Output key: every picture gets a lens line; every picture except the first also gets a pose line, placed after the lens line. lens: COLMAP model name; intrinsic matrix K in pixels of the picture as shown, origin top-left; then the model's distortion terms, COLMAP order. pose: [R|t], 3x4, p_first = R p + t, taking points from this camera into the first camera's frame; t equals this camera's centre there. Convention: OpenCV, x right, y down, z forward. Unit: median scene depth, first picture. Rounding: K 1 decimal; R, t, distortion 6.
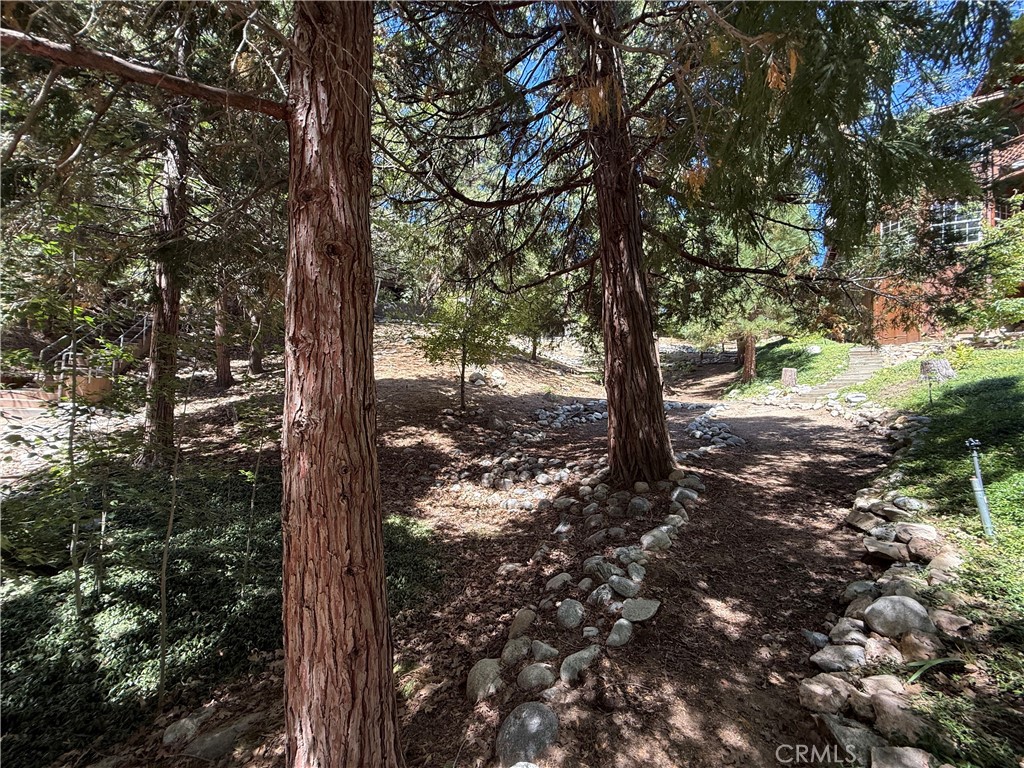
lens RADIAL K [[408.5, 0, 512.0], [0, 408.5, 384.0], [0, 0, 1]] dist [0.000144, -0.000083]
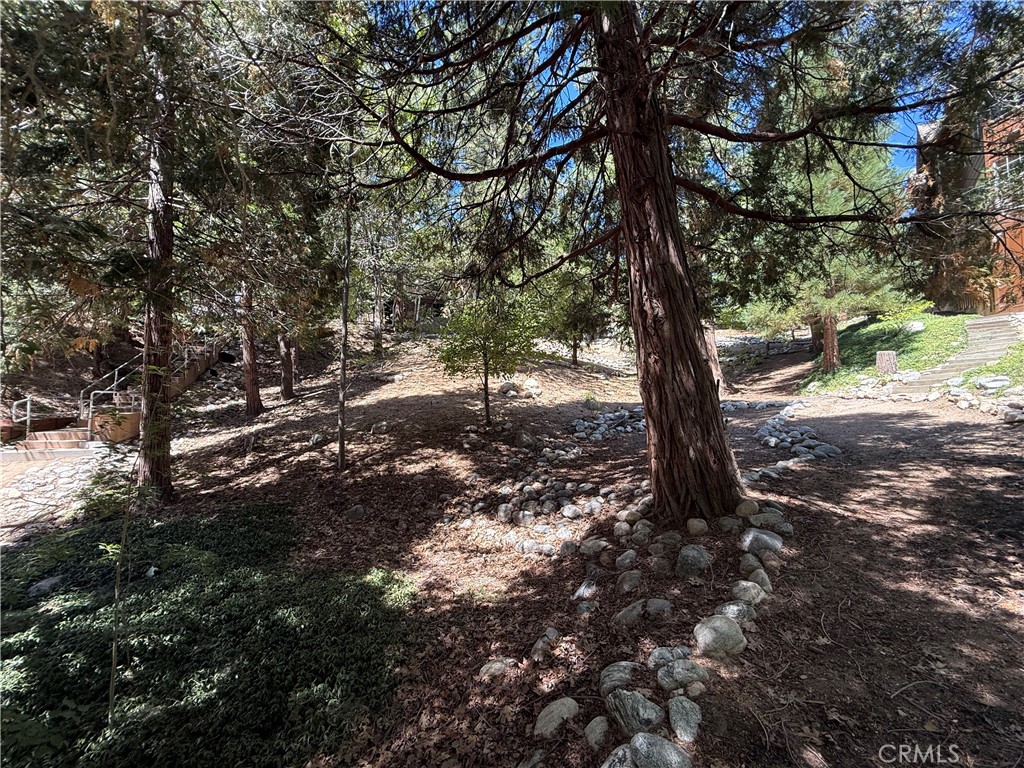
lens RADIAL K [[408.5, 0, 512.0], [0, 408.5, 384.0], [0, 0, 1]] dist [0.000144, -0.000083]
pose [[0.989536, -0.068054, -0.127227, 0.075523], [0.065261, 0.997530, -0.025994, -0.001707], [0.128681, 0.017419, 0.991533, 0.174811]]
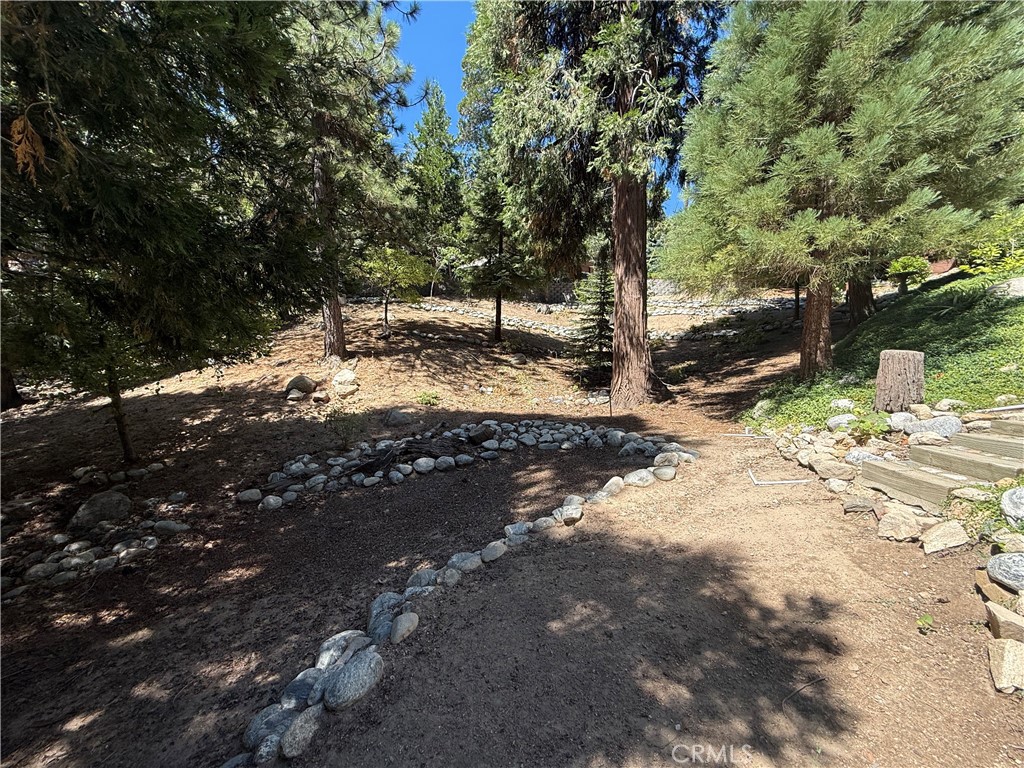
lens RADIAL K [[408.5, 0, 512.0], [0, 408.5, 384.0], [0, 0, 1]] dist [0.000144, -0.000083]
pose [[0.951656, -0.025475, -0.306109, 0.801377], [0.047720, 0.996717, 0.065408, -0.083357], [0.303438, -0.076854, 0.949747, 0.965806]]
